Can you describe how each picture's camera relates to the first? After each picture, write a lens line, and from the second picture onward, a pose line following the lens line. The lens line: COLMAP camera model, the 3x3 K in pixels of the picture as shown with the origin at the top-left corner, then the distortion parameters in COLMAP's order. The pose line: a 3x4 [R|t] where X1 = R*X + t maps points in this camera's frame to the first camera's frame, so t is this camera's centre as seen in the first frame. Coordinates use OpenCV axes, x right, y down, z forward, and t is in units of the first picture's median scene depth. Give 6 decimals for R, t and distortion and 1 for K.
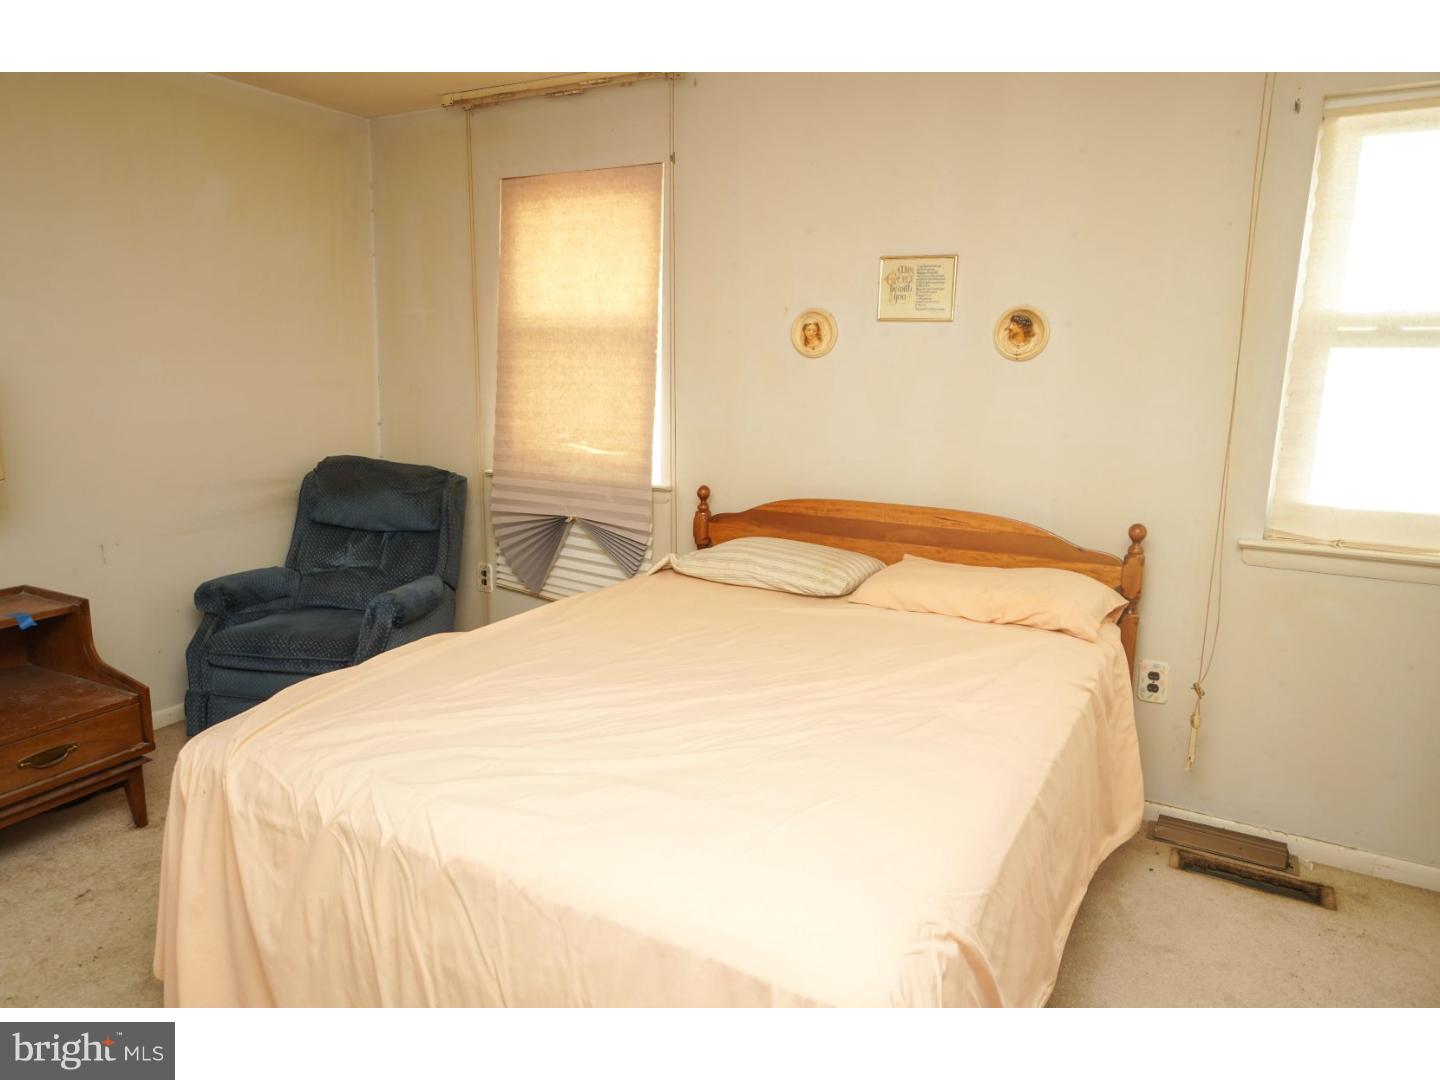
lens RADIAL K [[905.9, 0, 723.1], [0, 905.9, 534.6], [0, 0, 1]] dist [0.009762, 0.002182]
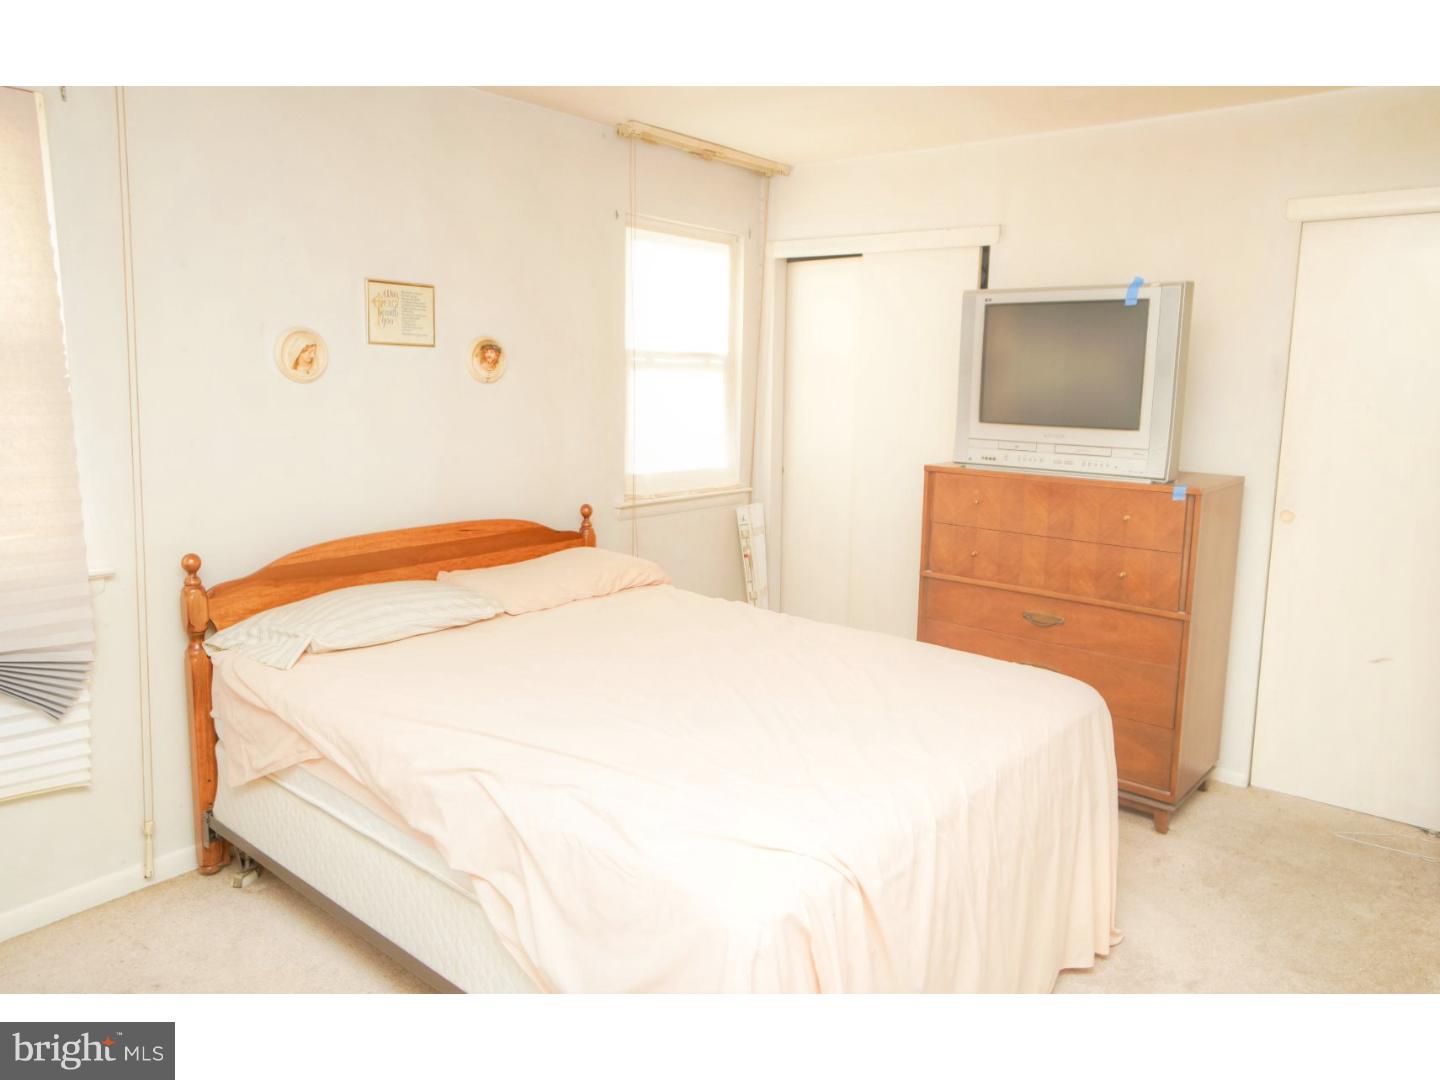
lens RADIAL K [[996.0, 0, 721.7], [0, 996.0, 538.3], [0, 0, 1]] dist [0.006334, 0.001932]
pose [[0.195166, -0.162866, 0.967153, -0.830629], [0.194184, 0.973011, 0.124667, -0.095439], [-0.961355, 0.163475, 0.221525, 0.445468]]
